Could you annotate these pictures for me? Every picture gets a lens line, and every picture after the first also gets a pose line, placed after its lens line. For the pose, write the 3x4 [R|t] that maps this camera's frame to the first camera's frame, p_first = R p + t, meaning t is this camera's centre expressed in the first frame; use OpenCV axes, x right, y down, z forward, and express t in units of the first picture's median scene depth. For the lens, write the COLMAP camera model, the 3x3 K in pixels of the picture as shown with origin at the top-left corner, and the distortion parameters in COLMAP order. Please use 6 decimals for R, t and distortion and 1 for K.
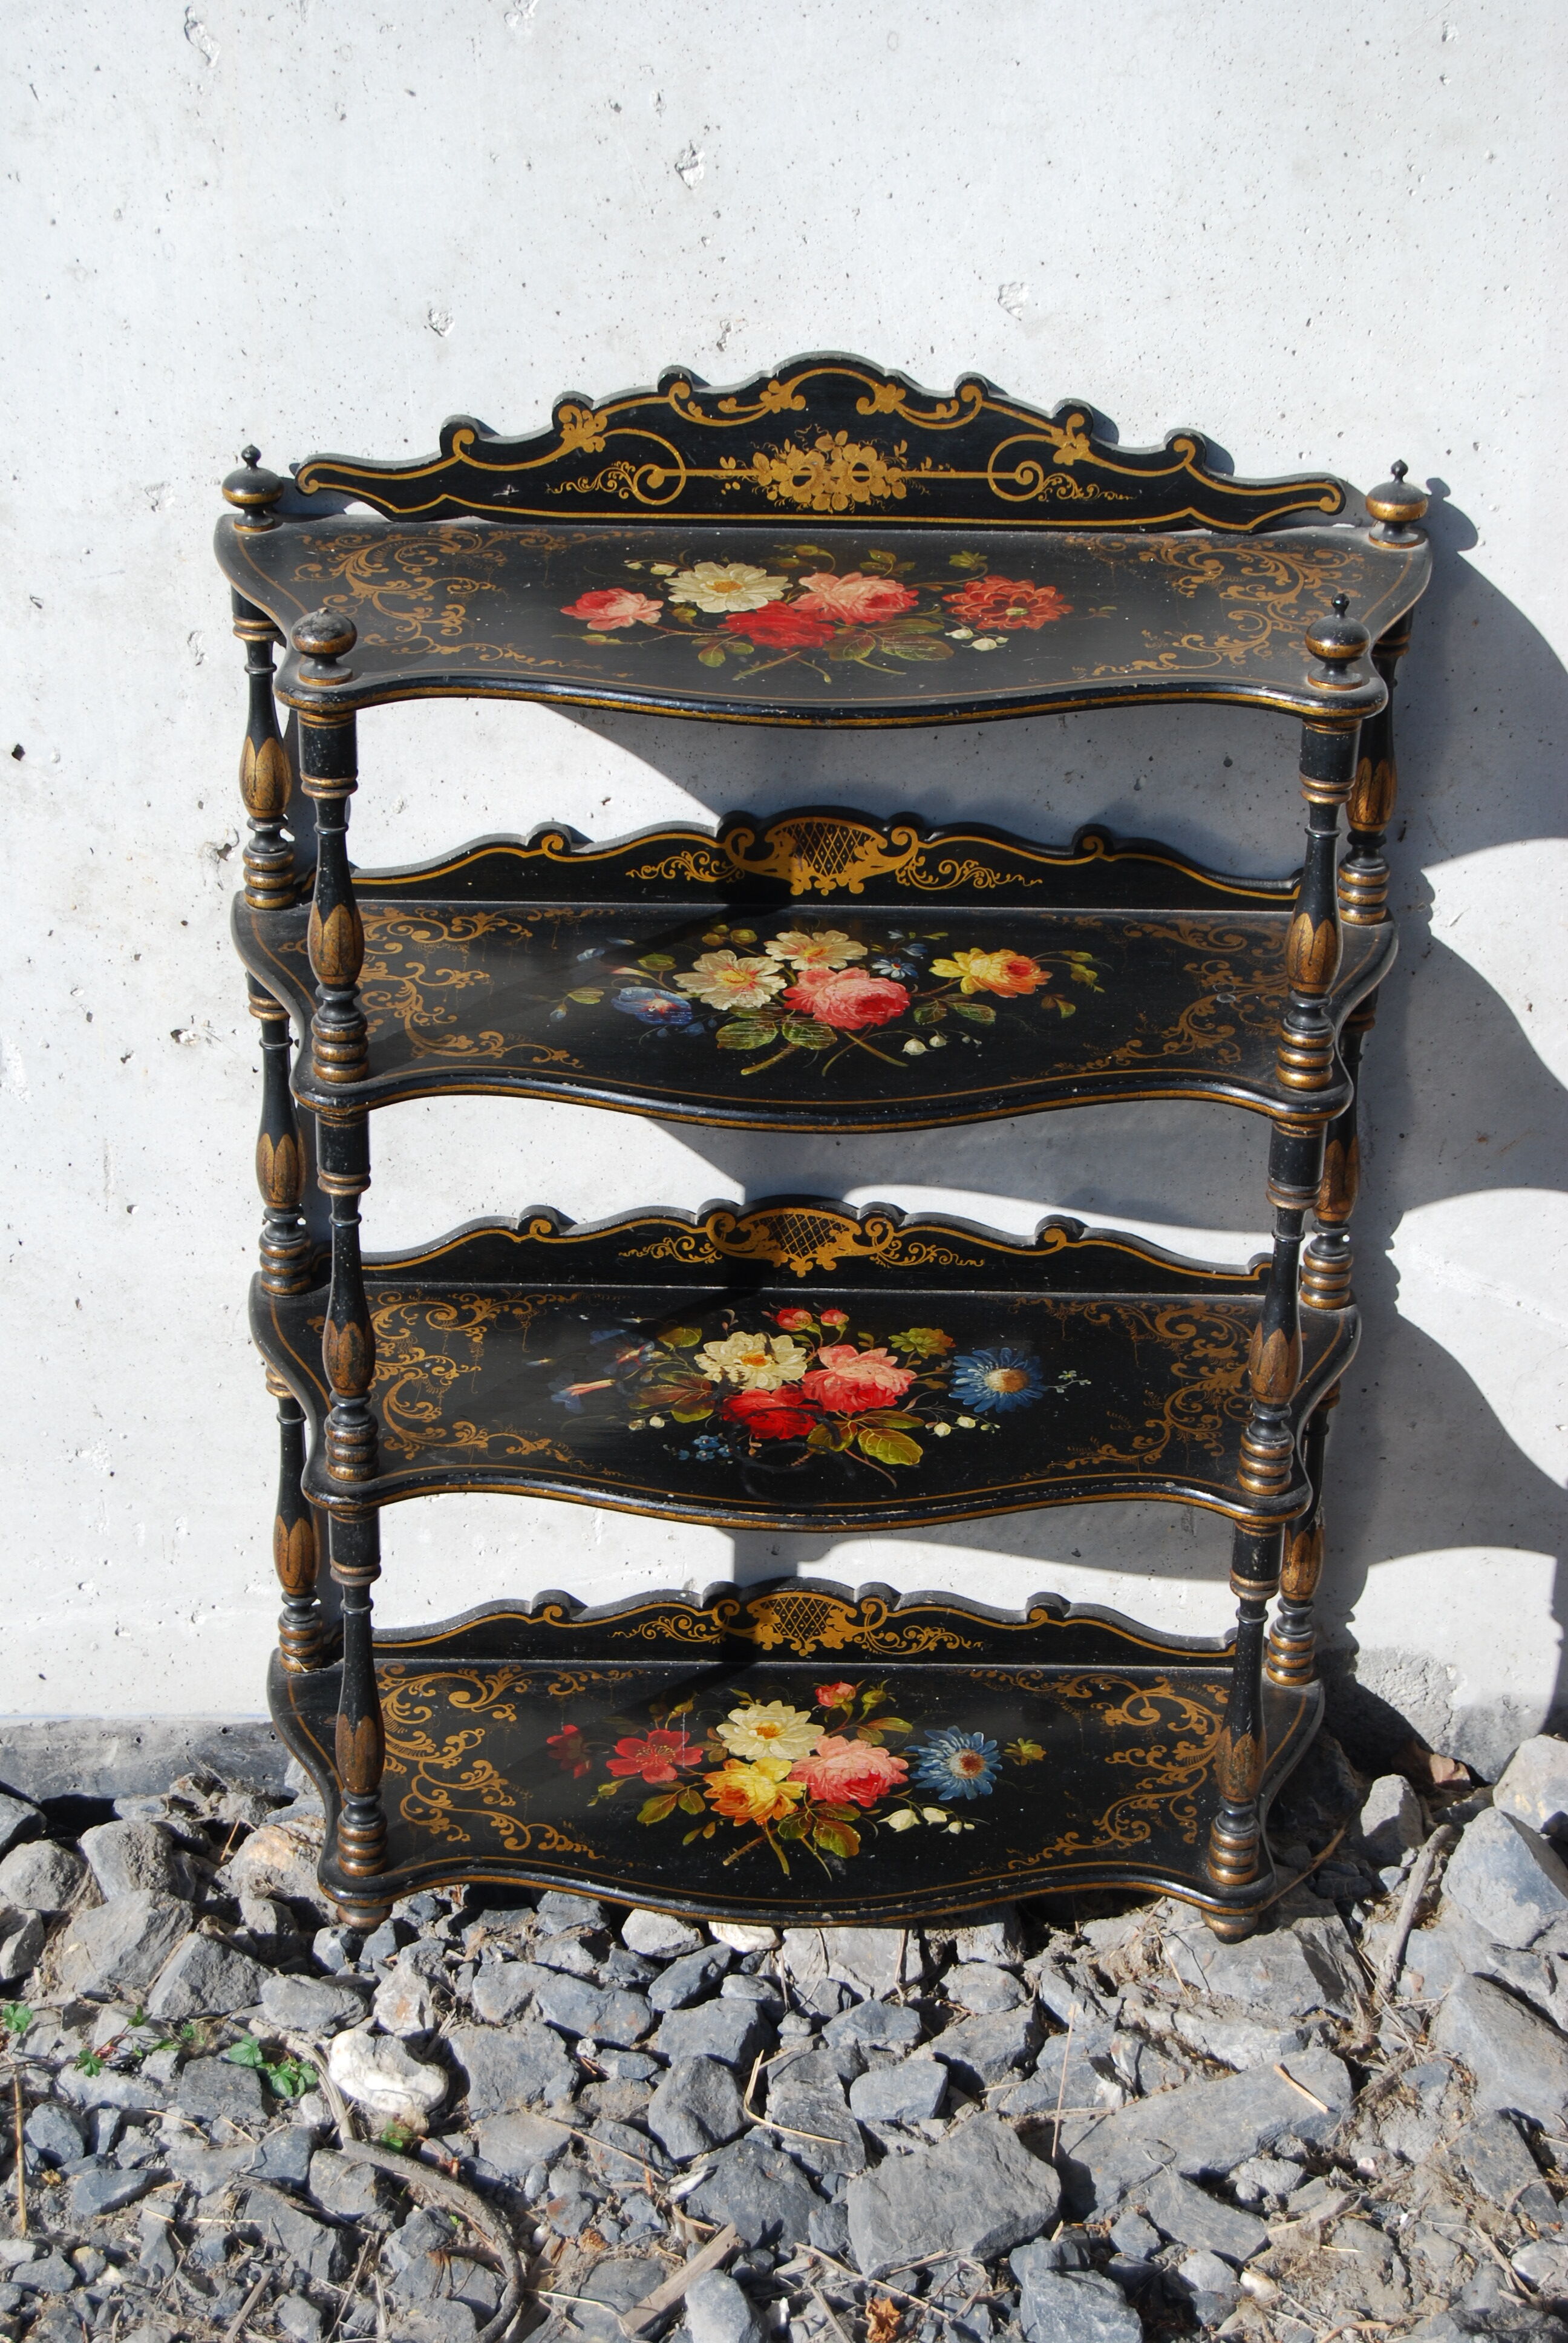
lens RADIAL K [[4499.0, 0, 777.3], [0, 4499.0, 1142.8], [0, 0, 1]] dist [-0.010245, -0.154060]
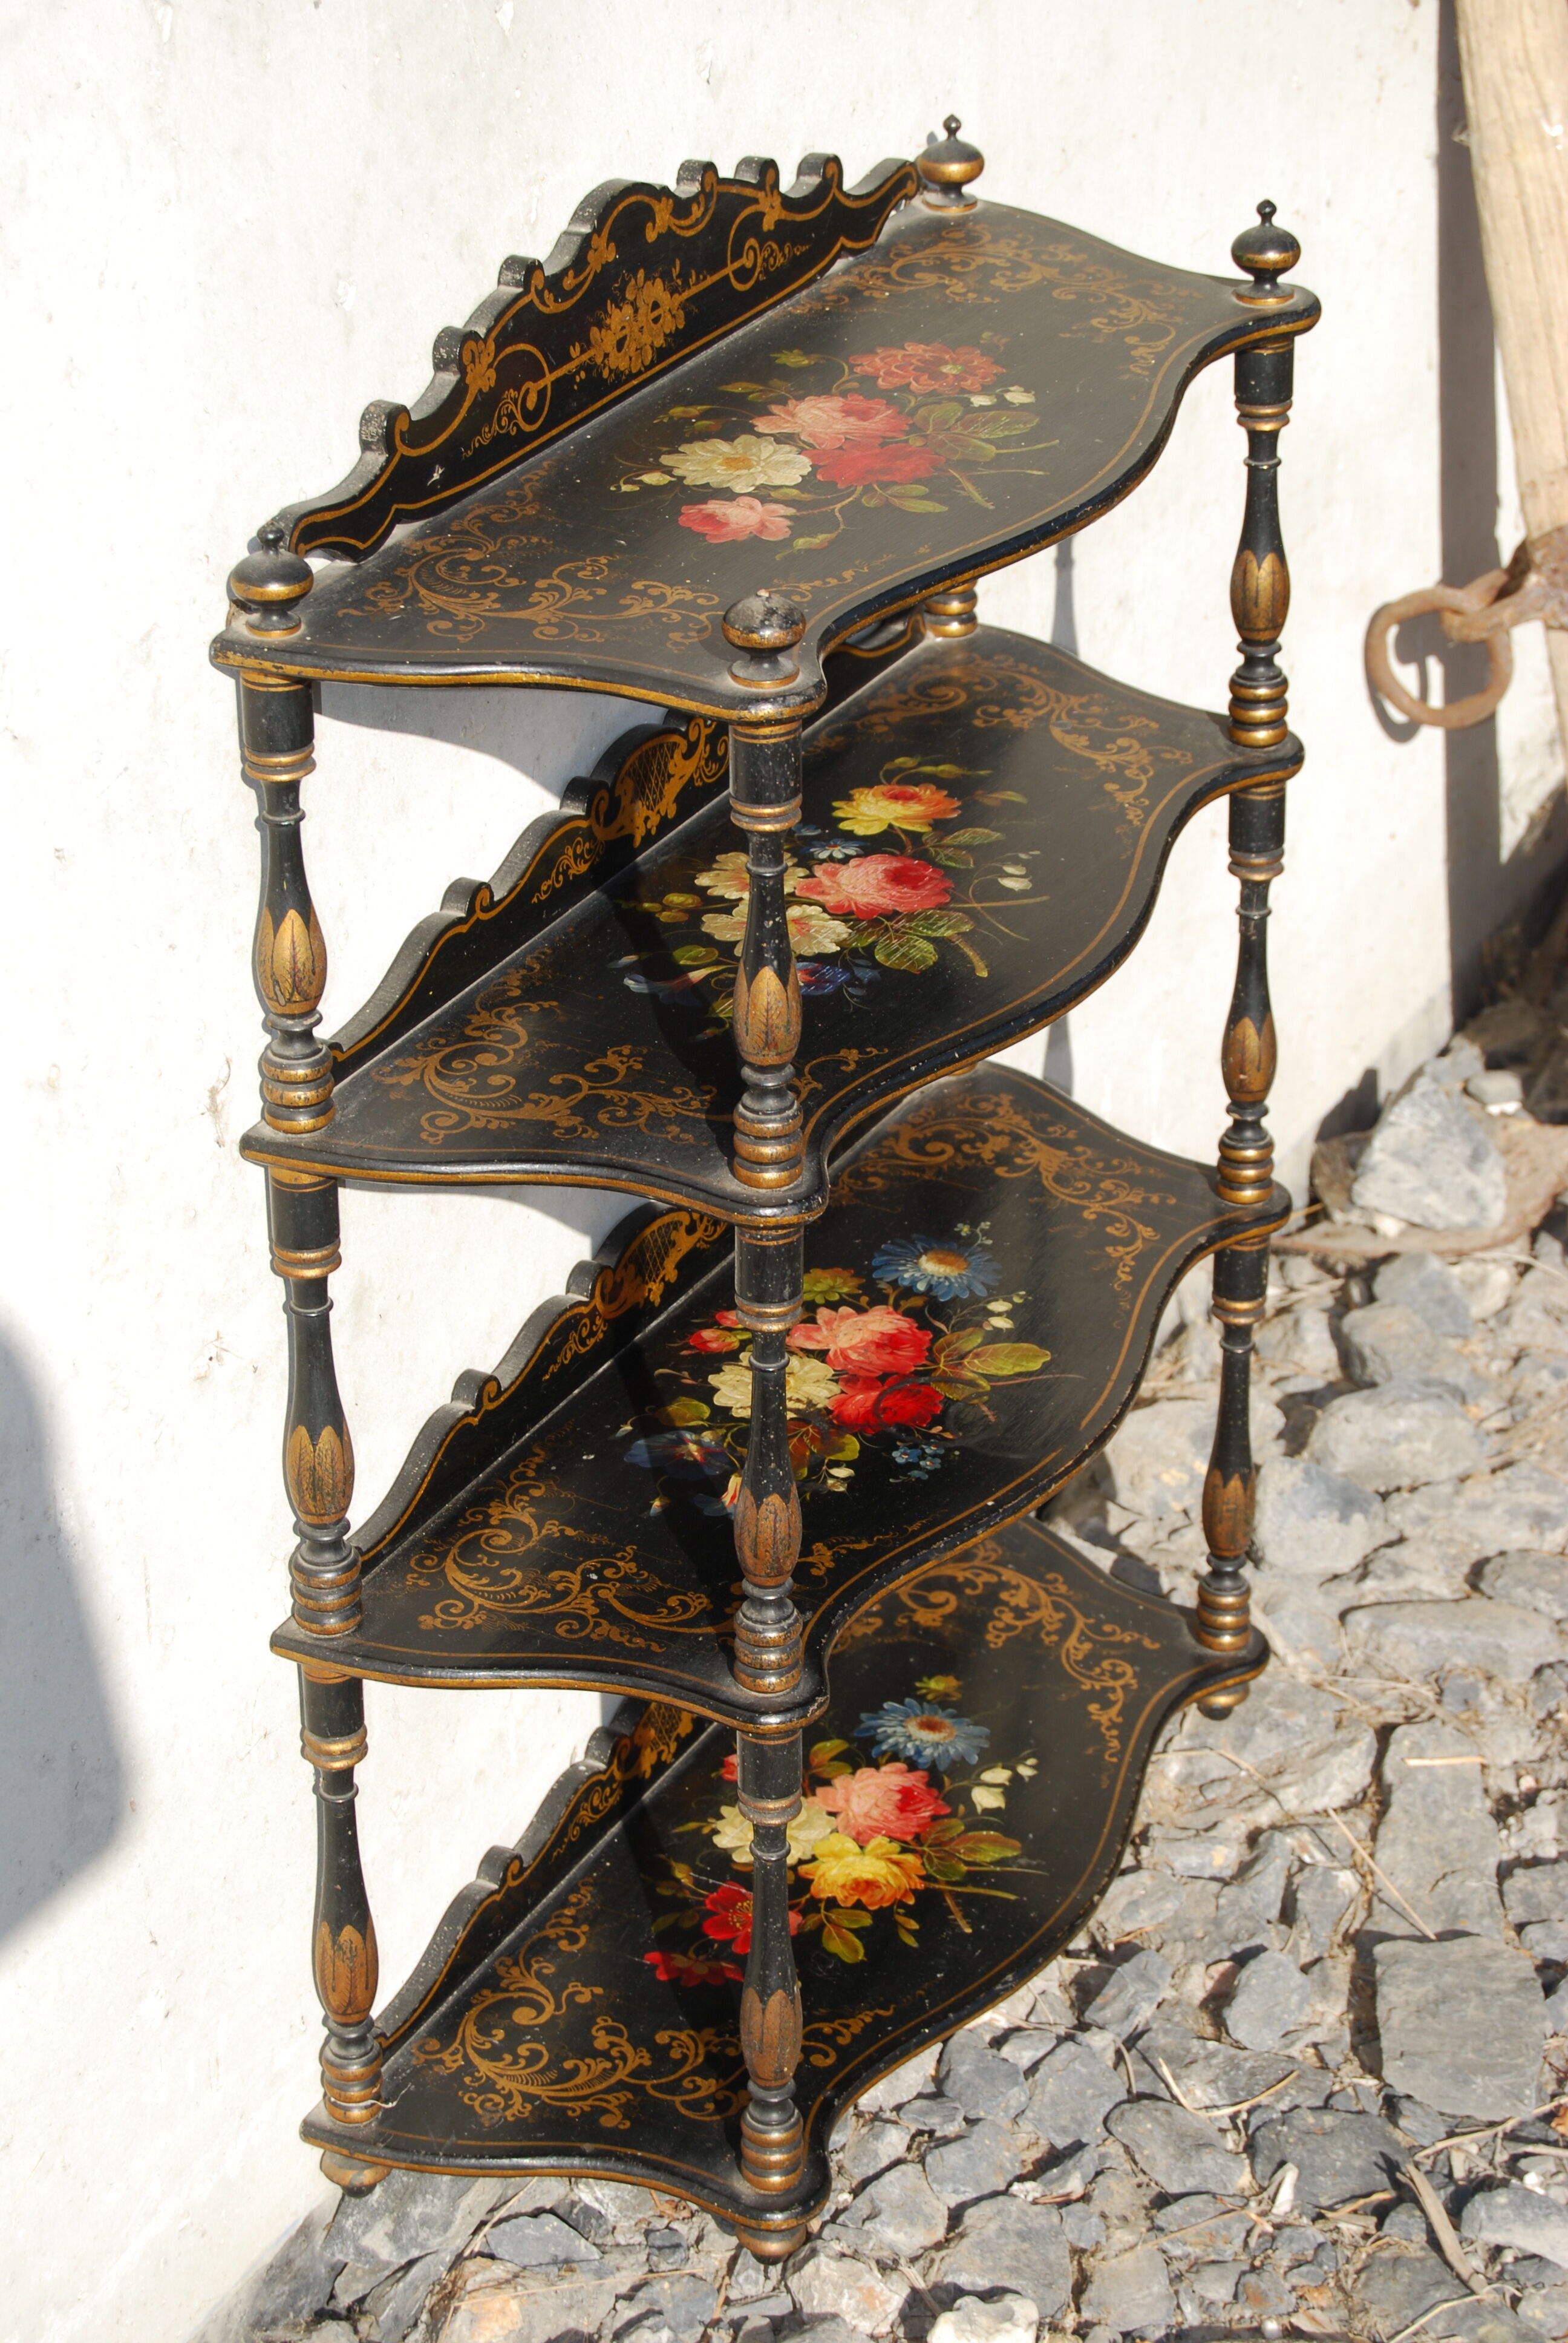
lens RADIAL K [[5319.8, 0, 786.0], [0, 5319.8, 1143.0], [0, 0, 1]] dist [-0.015137, -0.035005]
pose [[0.475669, -0.428233, 0.768346, -0.748934], [0.438205, 0.872750, 0.215137, -0.203570], [-0.762703, 0.234359, 0.602794, 0.397336]]
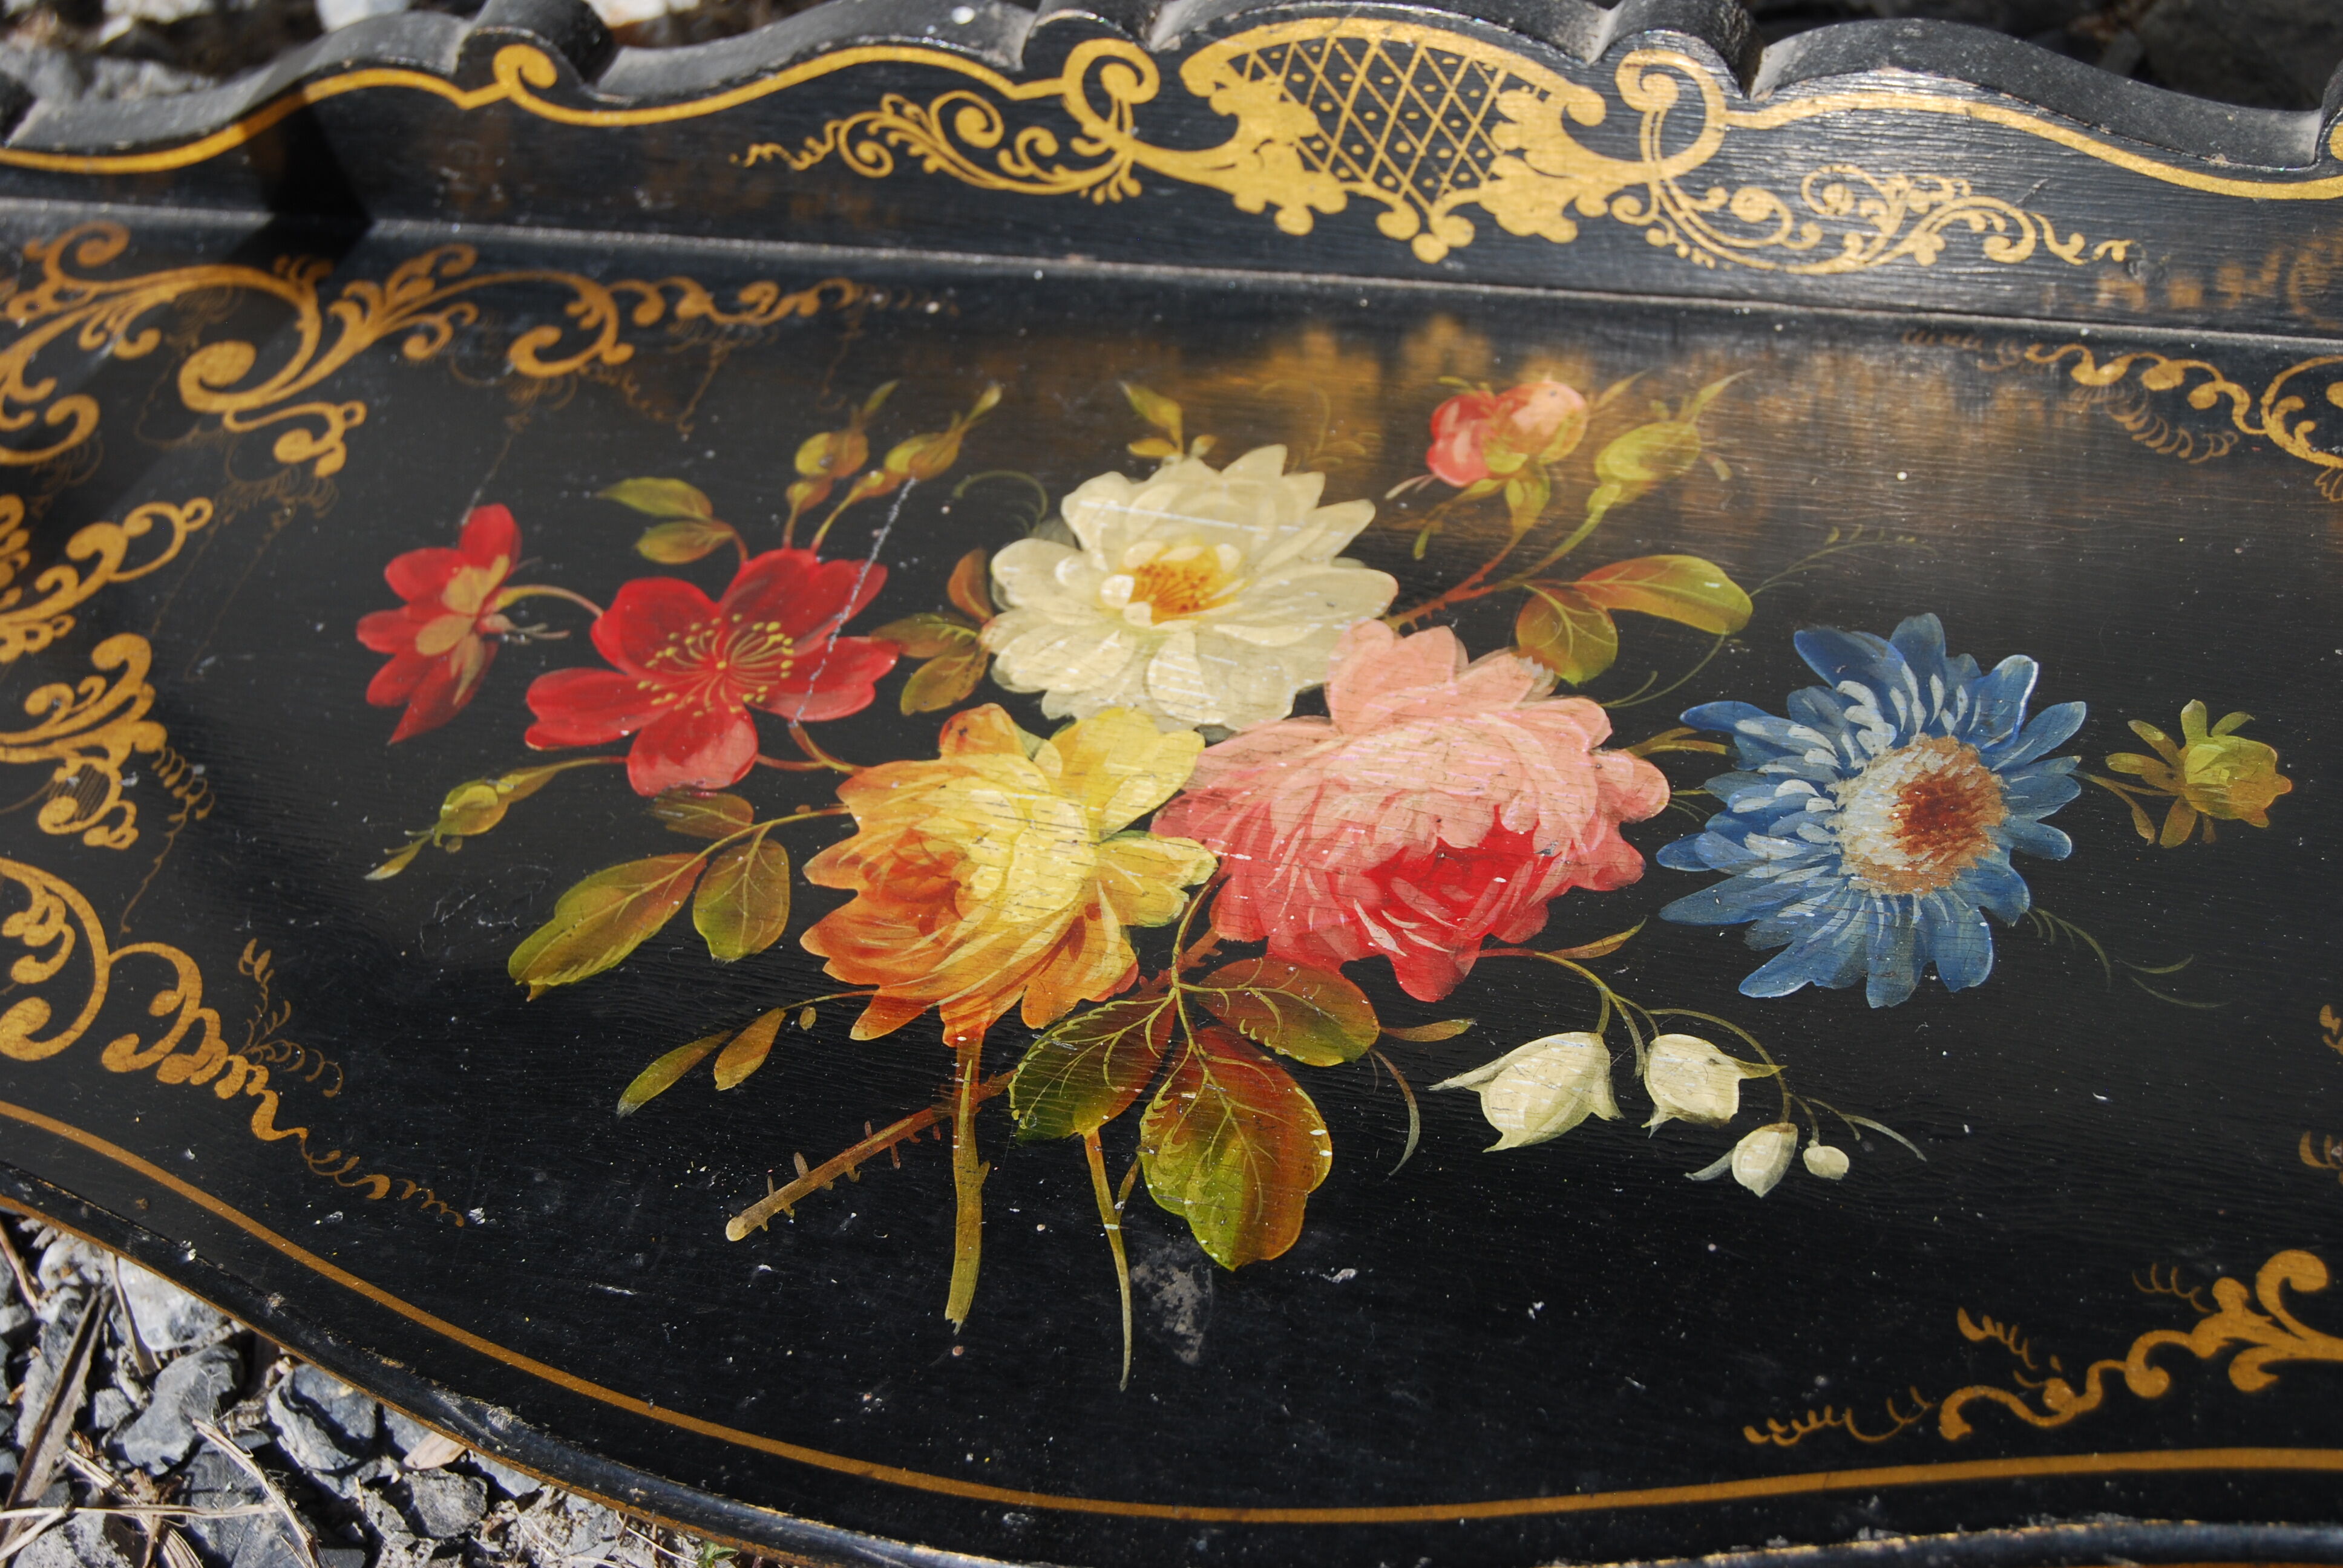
lens RADIAL K [[4070.2, 0, 1171.5], [0, 4070.2, 784.0], [0, 0, 1]] dist [-0.012626, -0.113847]
pose [[0.927924, 0.092917, -0.361004, 0.085746], [0.033088, 0.944083, 0.328042, 0.071102], [0.371298, -0.316343, 0.872963, 0.849439]]
